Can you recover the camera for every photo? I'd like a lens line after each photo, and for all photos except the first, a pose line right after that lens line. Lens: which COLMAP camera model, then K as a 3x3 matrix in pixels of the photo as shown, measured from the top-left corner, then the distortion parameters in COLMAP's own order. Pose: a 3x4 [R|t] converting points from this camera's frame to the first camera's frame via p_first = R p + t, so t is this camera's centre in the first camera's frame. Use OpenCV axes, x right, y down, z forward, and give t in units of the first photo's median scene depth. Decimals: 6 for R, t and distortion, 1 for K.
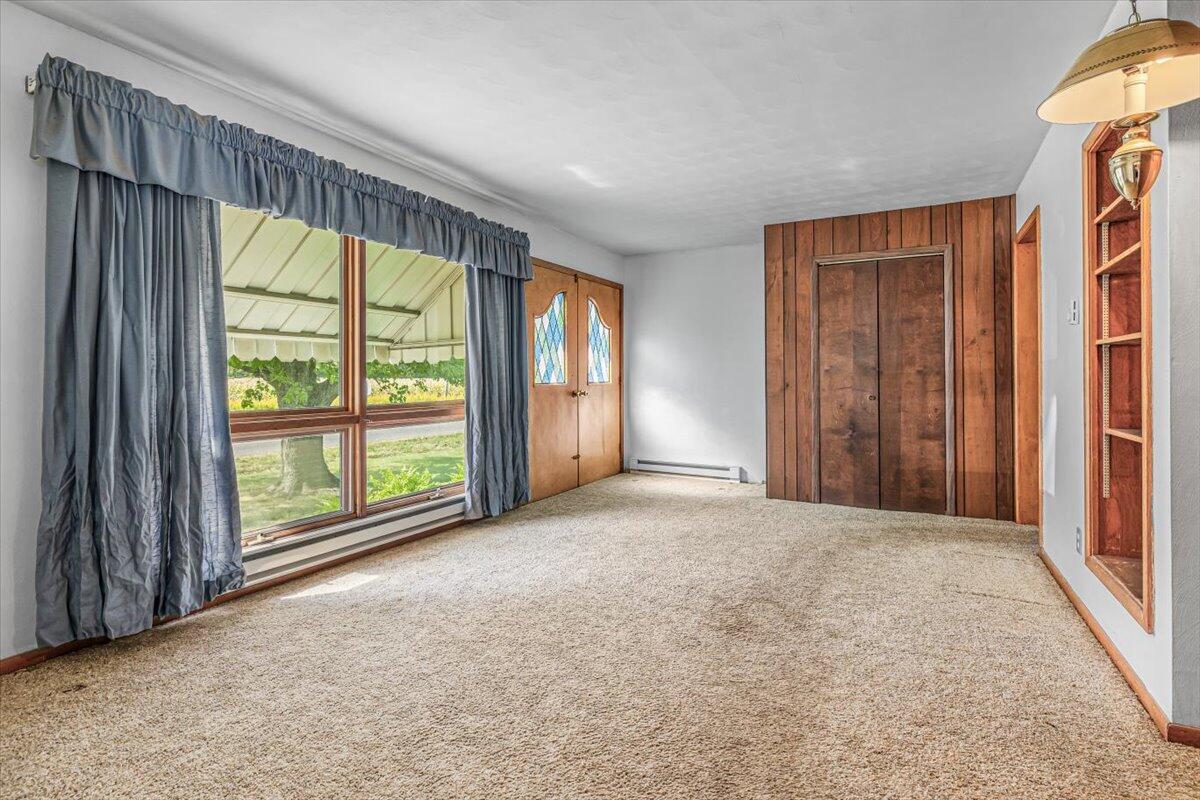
lens RADIAL K [[577.2, 0, 601.6], [0, 577.2, 372.1], [0, 0, 1]] dist [-0.010421, 0.000912]
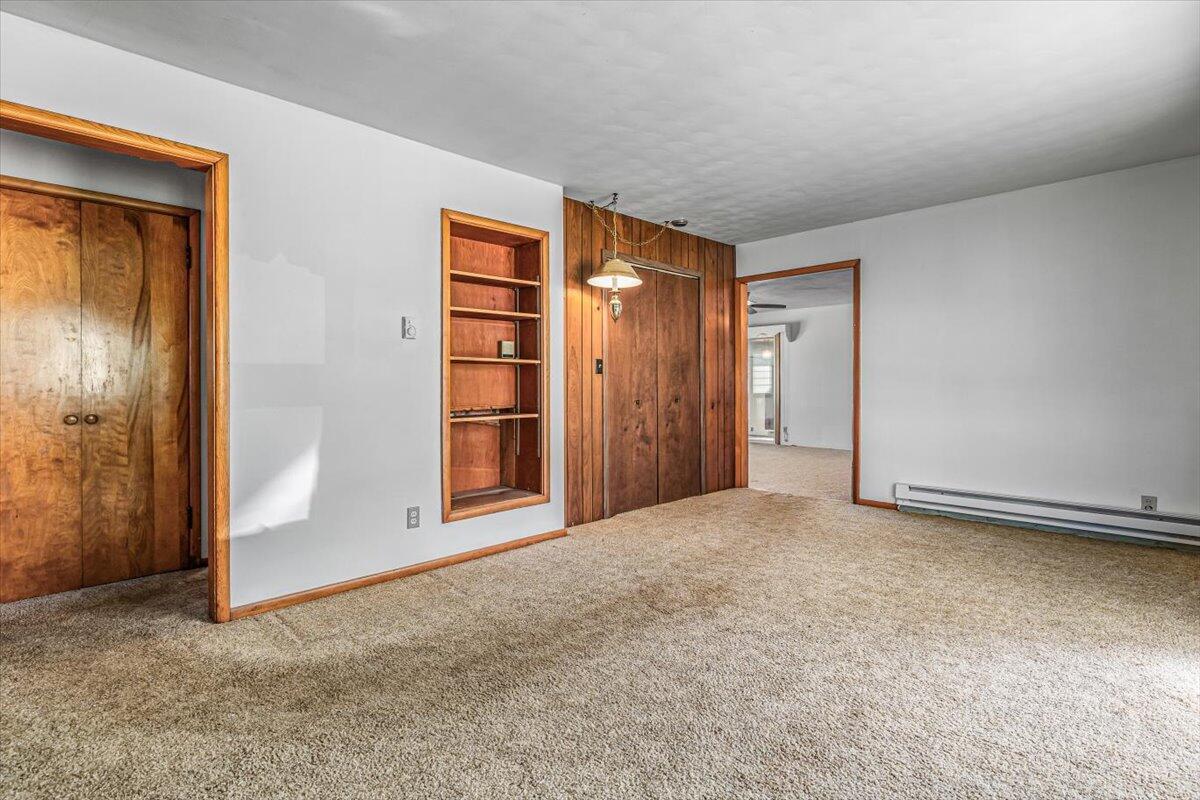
lens RADIAL K [[577.2, 0, 598.7], [0, 577.2, 388.6], [0, 0, 1]] dist [-0.010421, 0.000912]
pose [[-0.956941, 0.006437, 0.290210, 0.058974], [0.004935, 0.999970, -0.005908, 0.017253], [-0.290239, -0.004221, -0.956945, 1.199480]]
